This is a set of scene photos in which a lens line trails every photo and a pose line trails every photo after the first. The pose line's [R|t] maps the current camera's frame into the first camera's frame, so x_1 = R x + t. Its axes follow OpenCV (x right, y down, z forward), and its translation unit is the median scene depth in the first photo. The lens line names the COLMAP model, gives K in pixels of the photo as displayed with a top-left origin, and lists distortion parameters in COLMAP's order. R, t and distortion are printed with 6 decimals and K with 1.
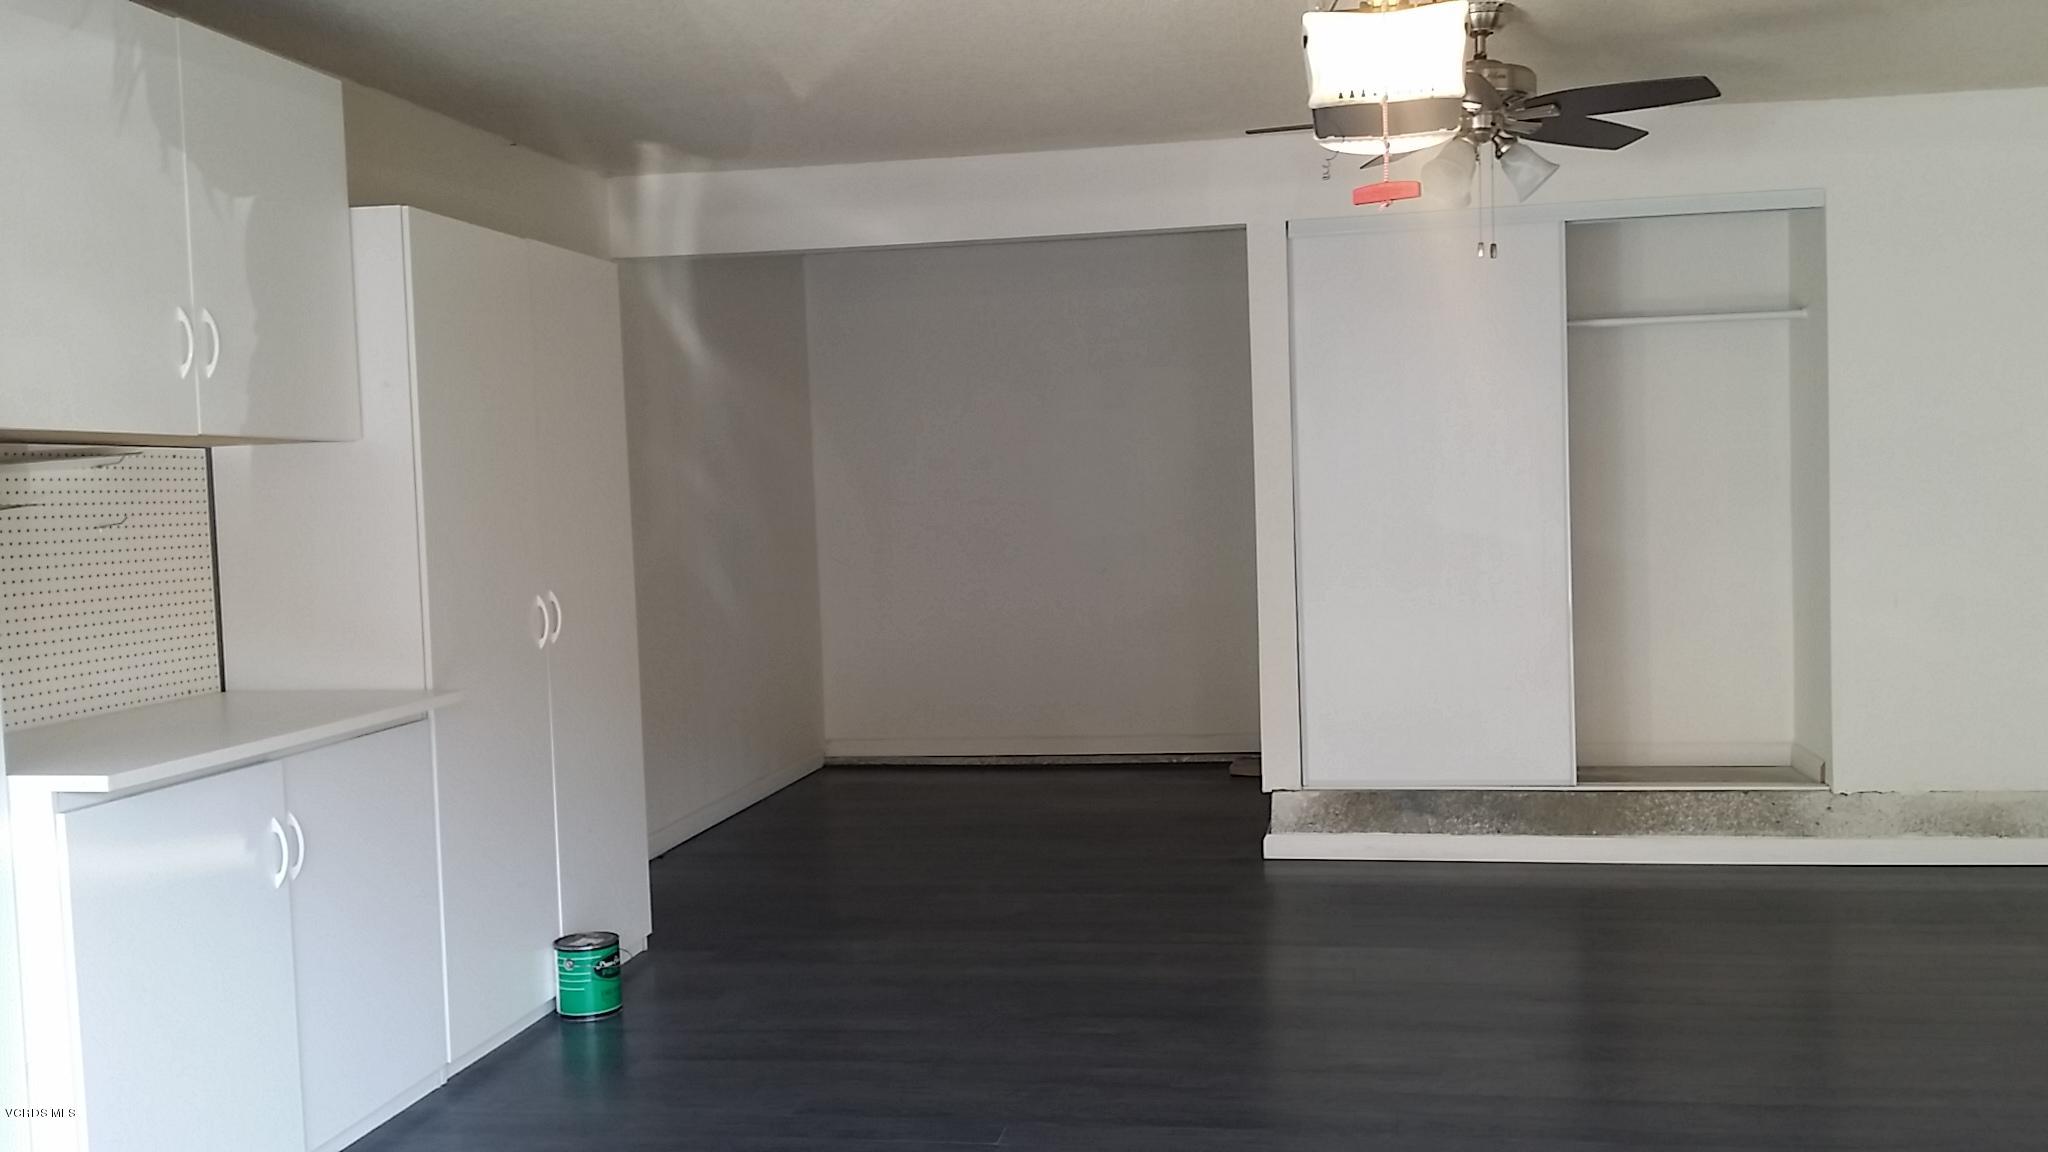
lens RADIAL K [[1858.9, 0, 1069.6], [0, 1858.9, 581.9], [0, 0, 1]] dist [0.093006, -0.237725]
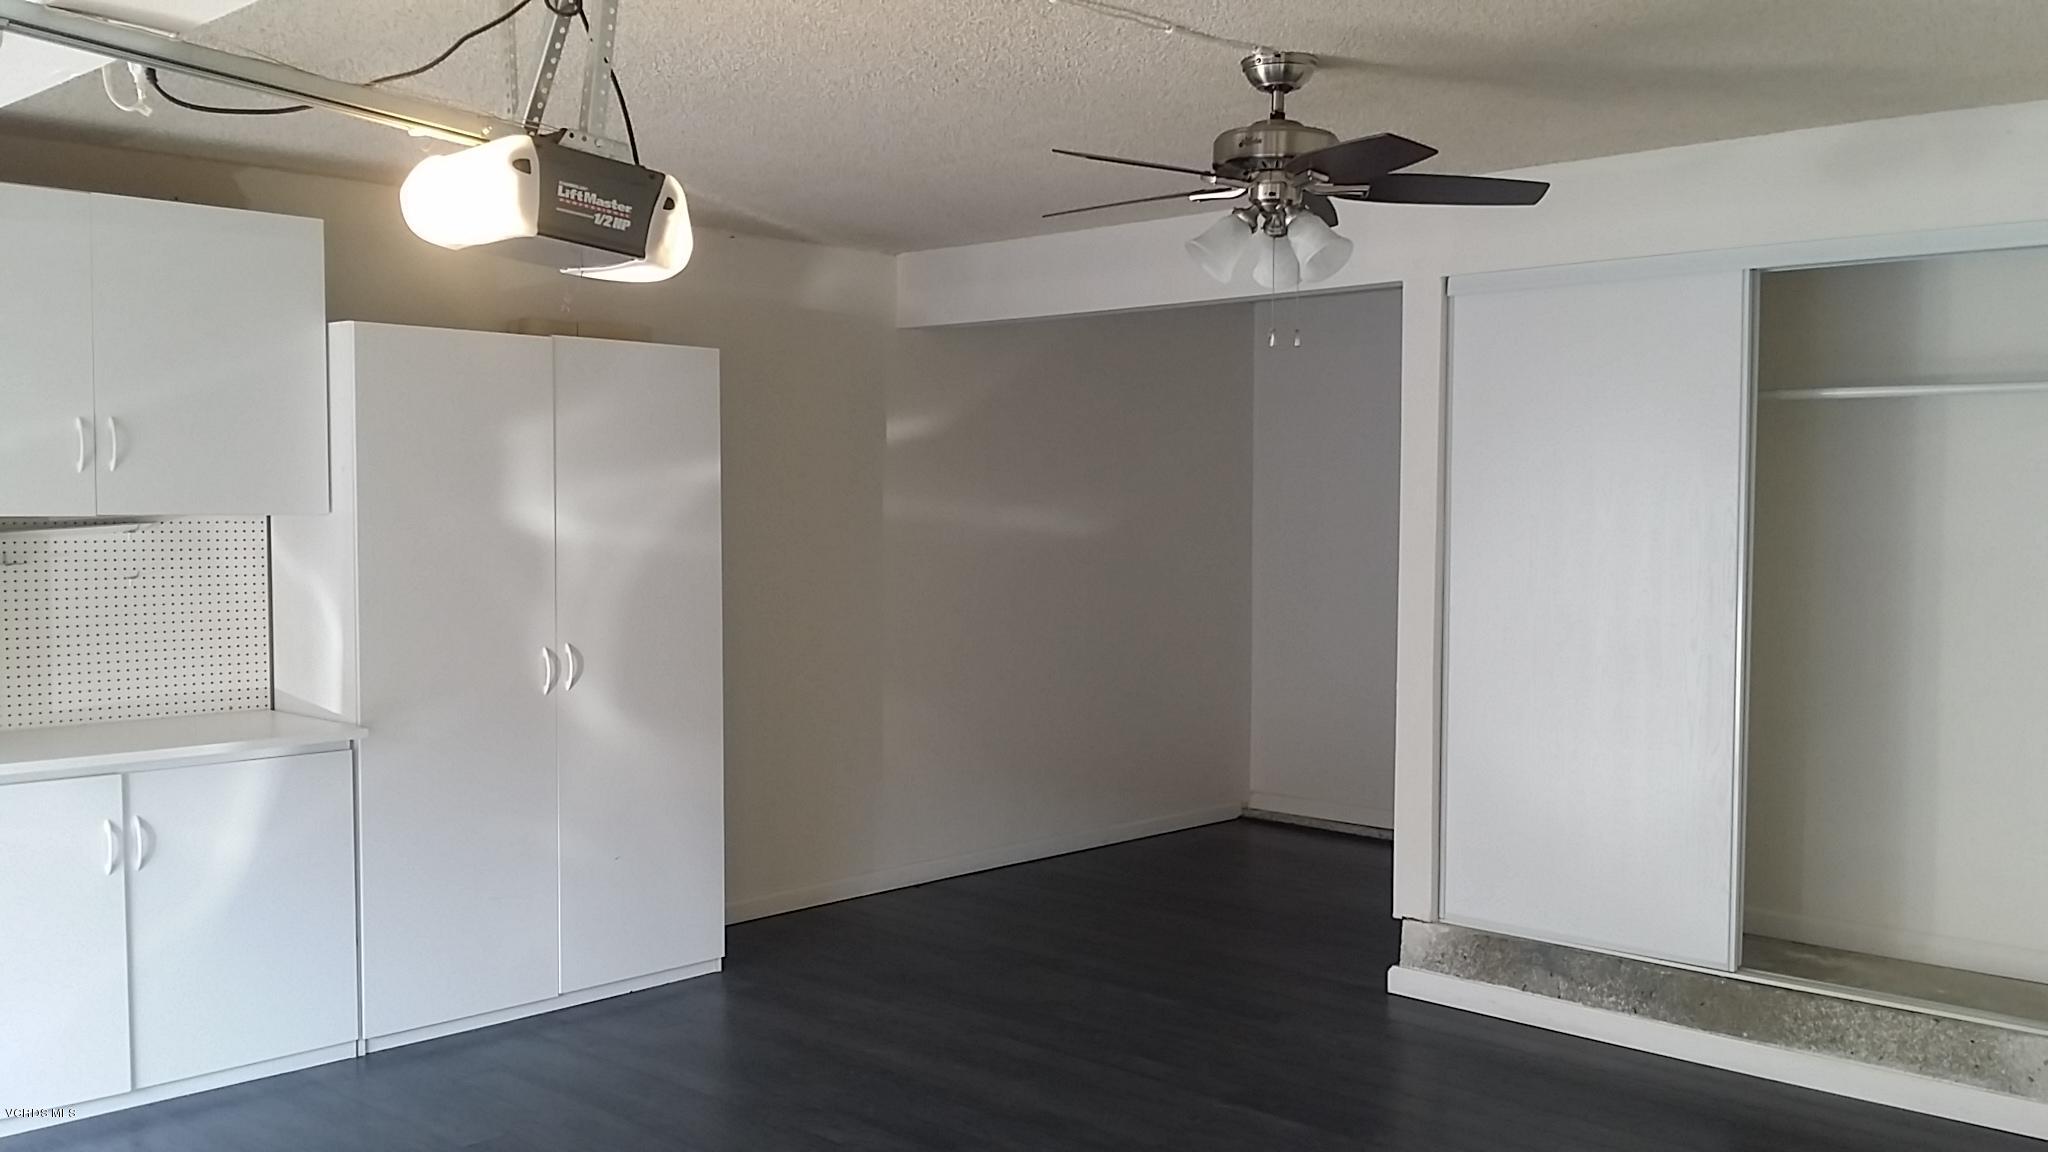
lens RADIAL K [[1845.3, 0, 1070.8], [0, 1845.3, 576.8], [0, 0, 1]] dist [0.054148, -0.132273]
pose [[0.834349, 0.059008, -0.548068, 0.466297], [-0.059563, 0.998083, 0.016783, -0.057494], [0.548008, 0.018642, 0.836265, 0.178747]]
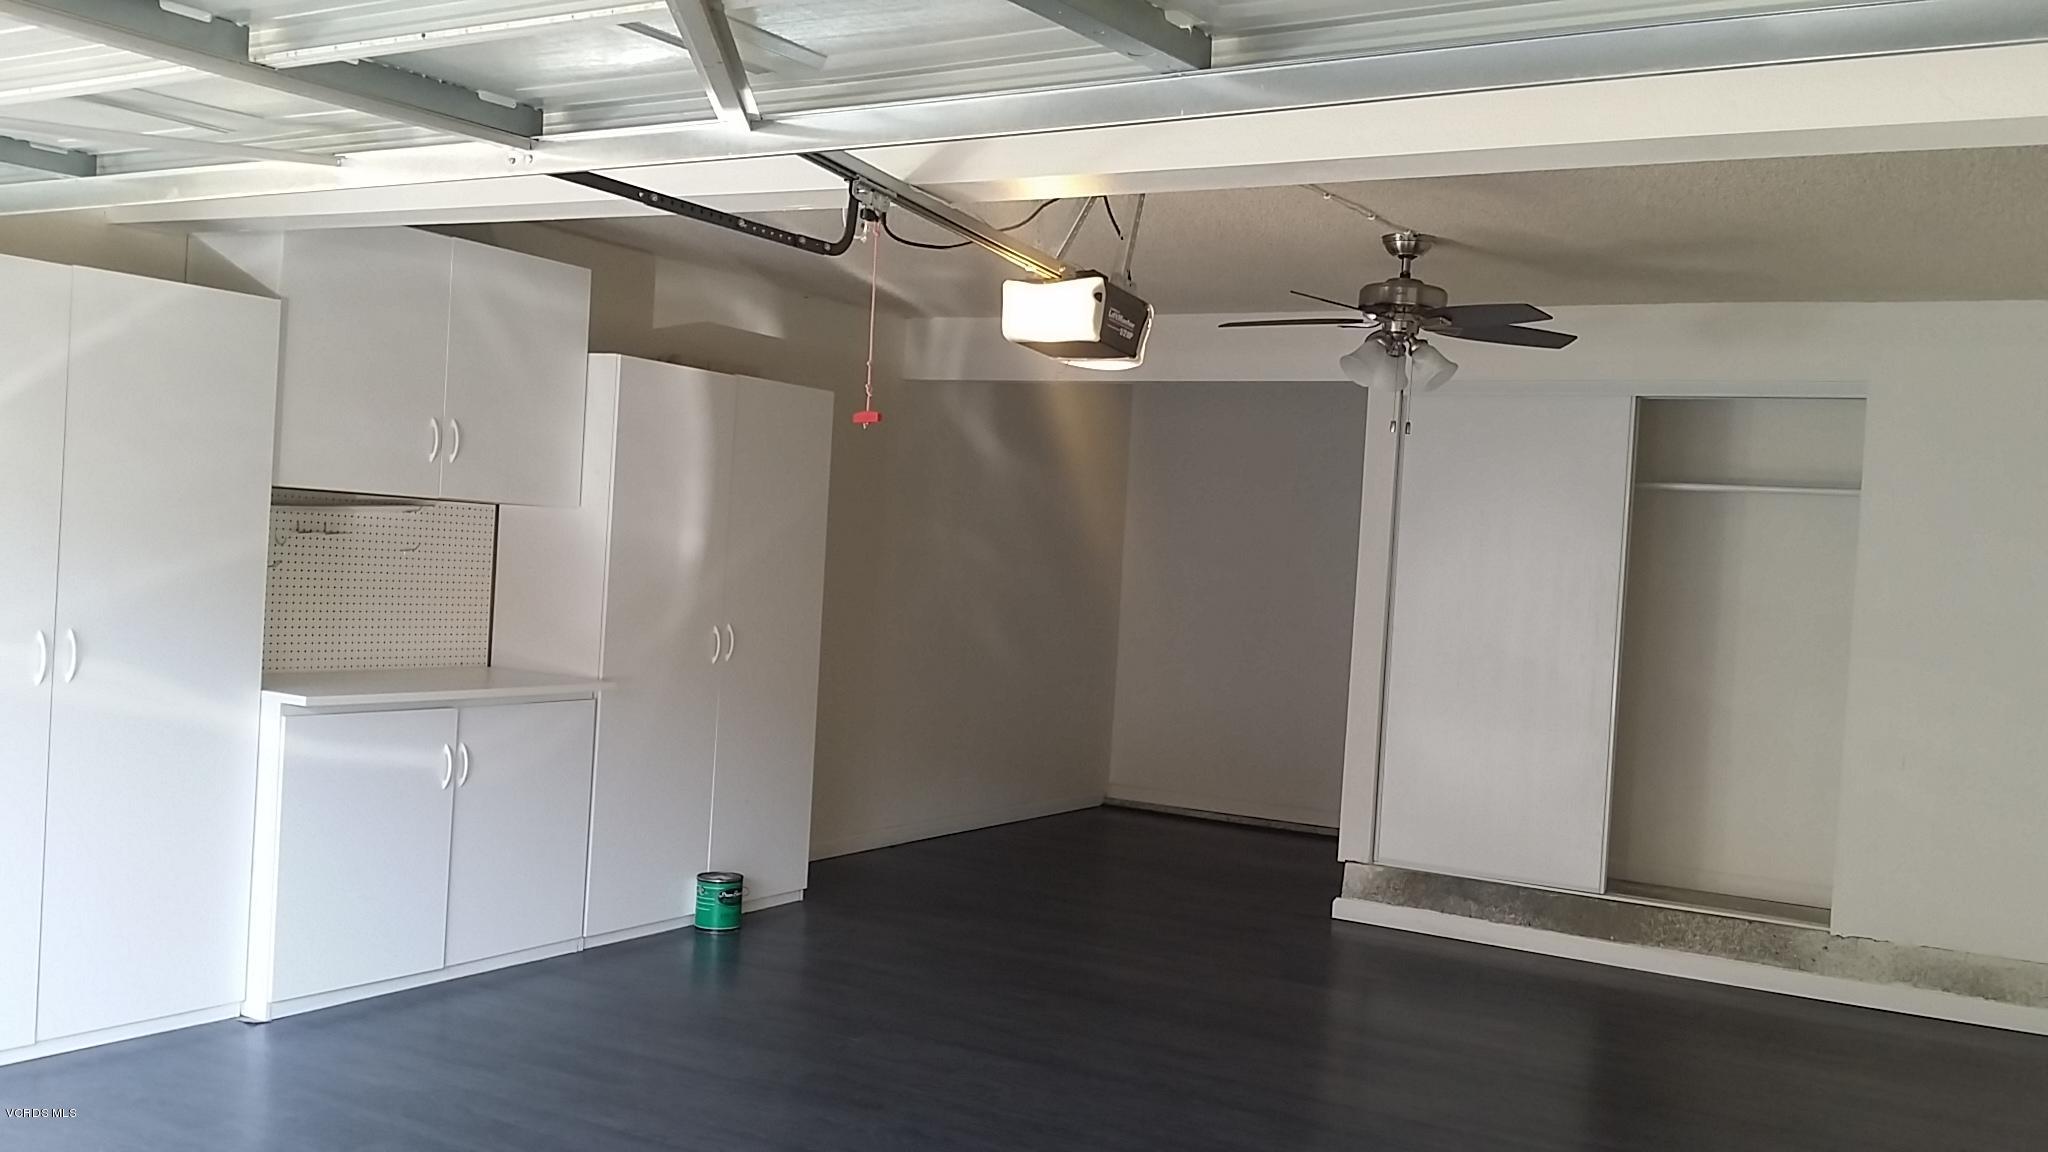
lens RADIAL K [[1858.9, 0, 1069.6], [0, 1858.9, 581.9], [0, 0, 1]] dist [0.093006, -0.237725]
pose [[0.935420, 0.093910, -0.340838, 0.341764], [-0.108332, 0.993837, -0.023488, -0.016798], [0.336532, 0.058895, 0.939828, -0.179118]]
